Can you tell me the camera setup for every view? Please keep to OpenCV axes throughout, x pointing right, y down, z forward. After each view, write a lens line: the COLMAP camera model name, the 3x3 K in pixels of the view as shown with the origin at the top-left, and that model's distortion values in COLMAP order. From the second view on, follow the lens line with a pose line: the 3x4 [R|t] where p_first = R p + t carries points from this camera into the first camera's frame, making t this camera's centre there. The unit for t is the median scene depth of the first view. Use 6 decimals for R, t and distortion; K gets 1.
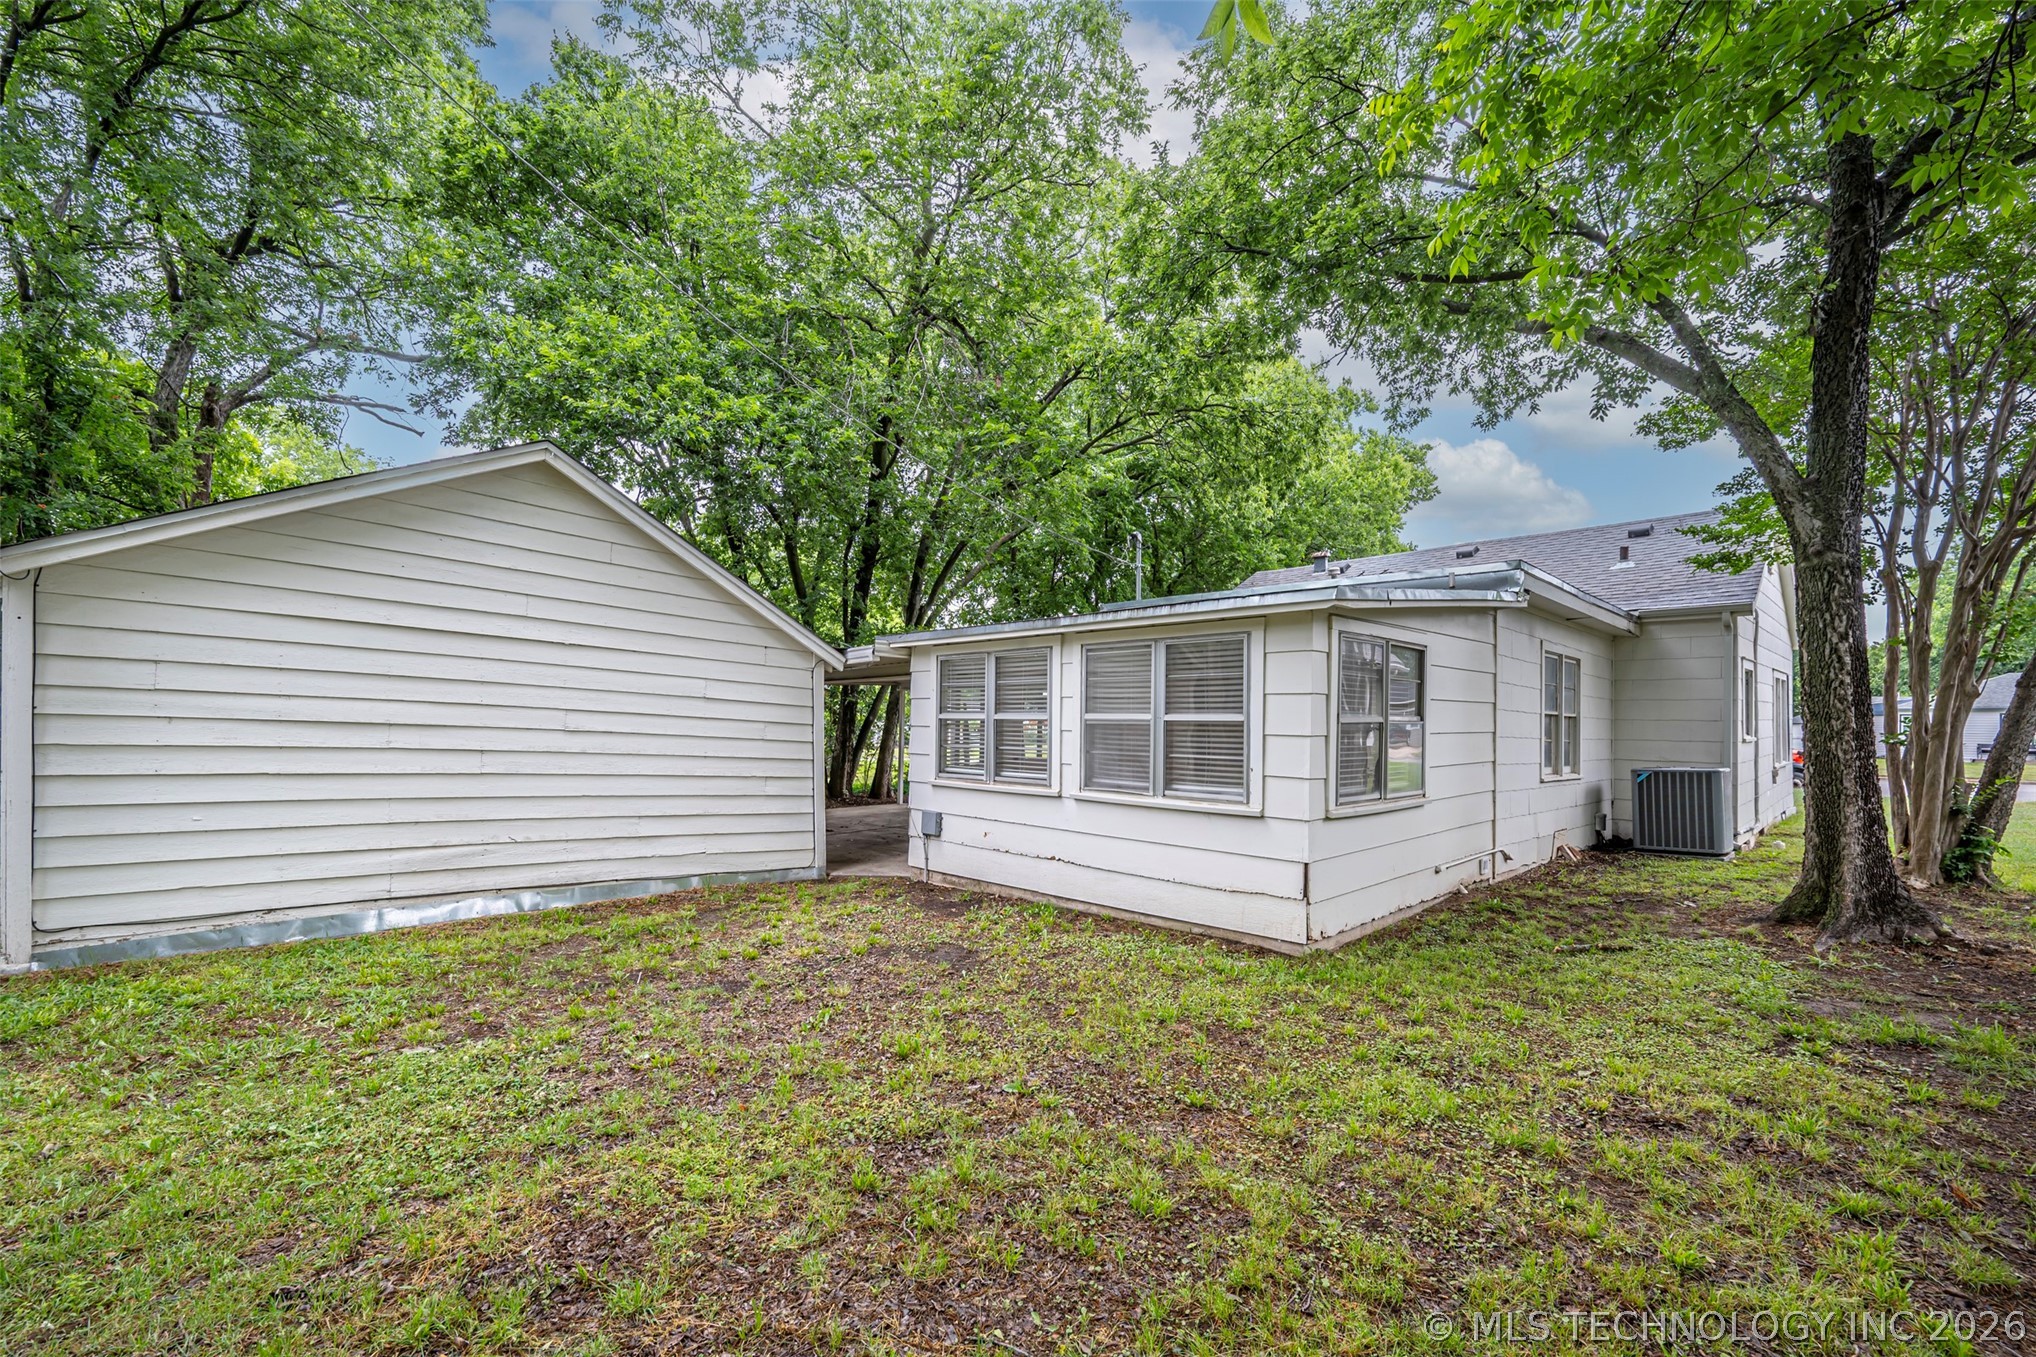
lens RADIAL K [[874.0, 0, 1002.1], [0, 874.0, 724.8], [0, 0, 1]] dist [-0.000130, 0.000015]
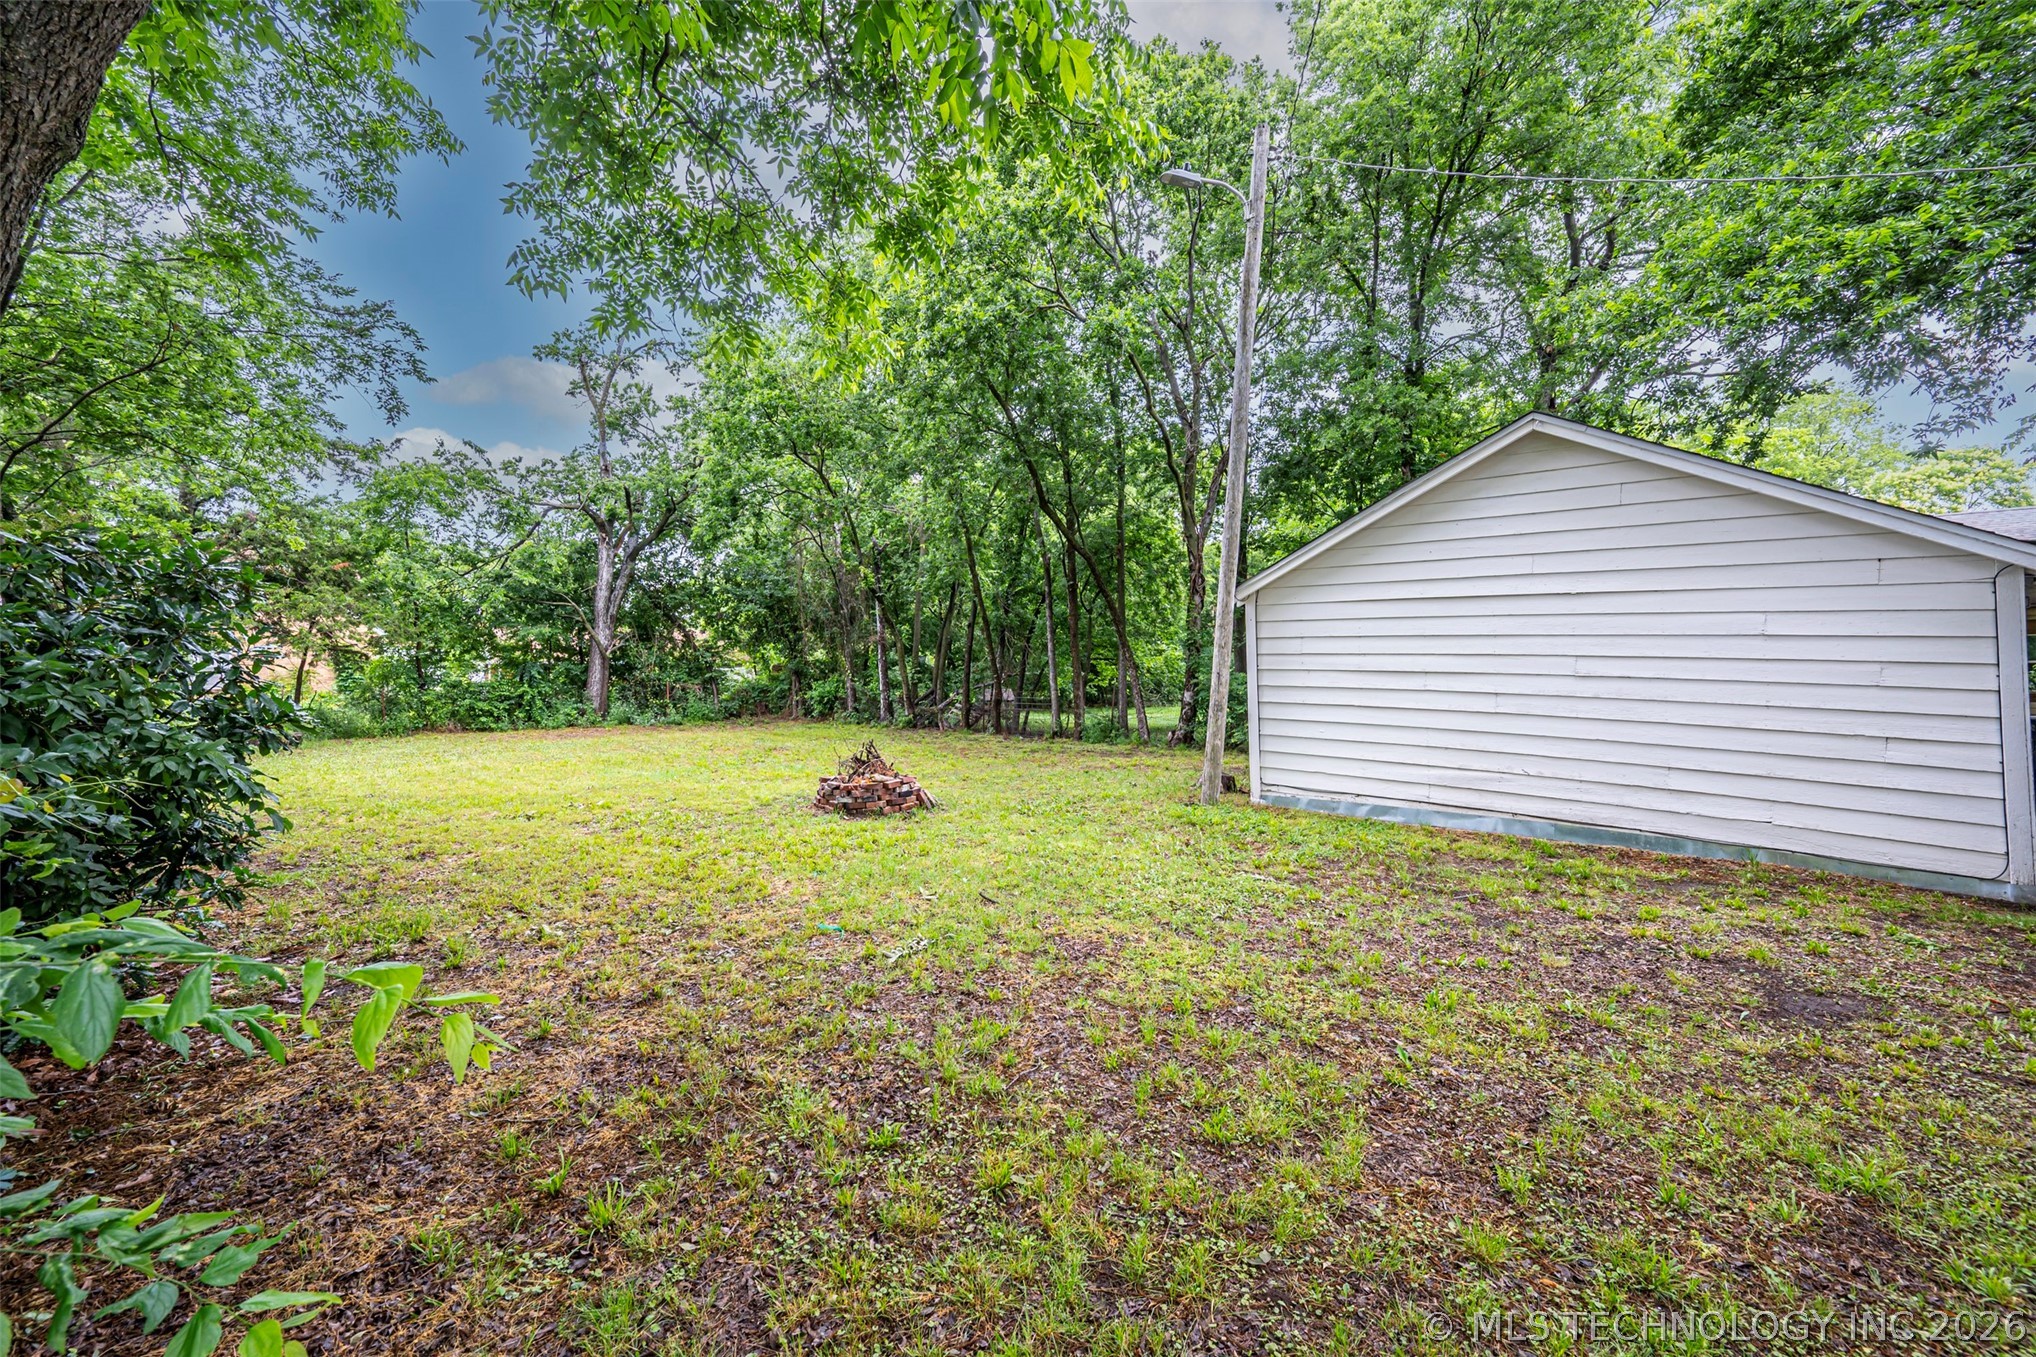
lens RADIAL K [[822.3, 0, 1016.9], [0, 822.3, 679.1], [0, 0, 1]] dist [0.004556, -0.000222]
pose [[0.014955, -0.002668, -0.999885, 0.495614], [0.009890, 0.999948, -0.002521, 0.006502], [0.999839, -0.009851, 0.014981, 0.322990]]
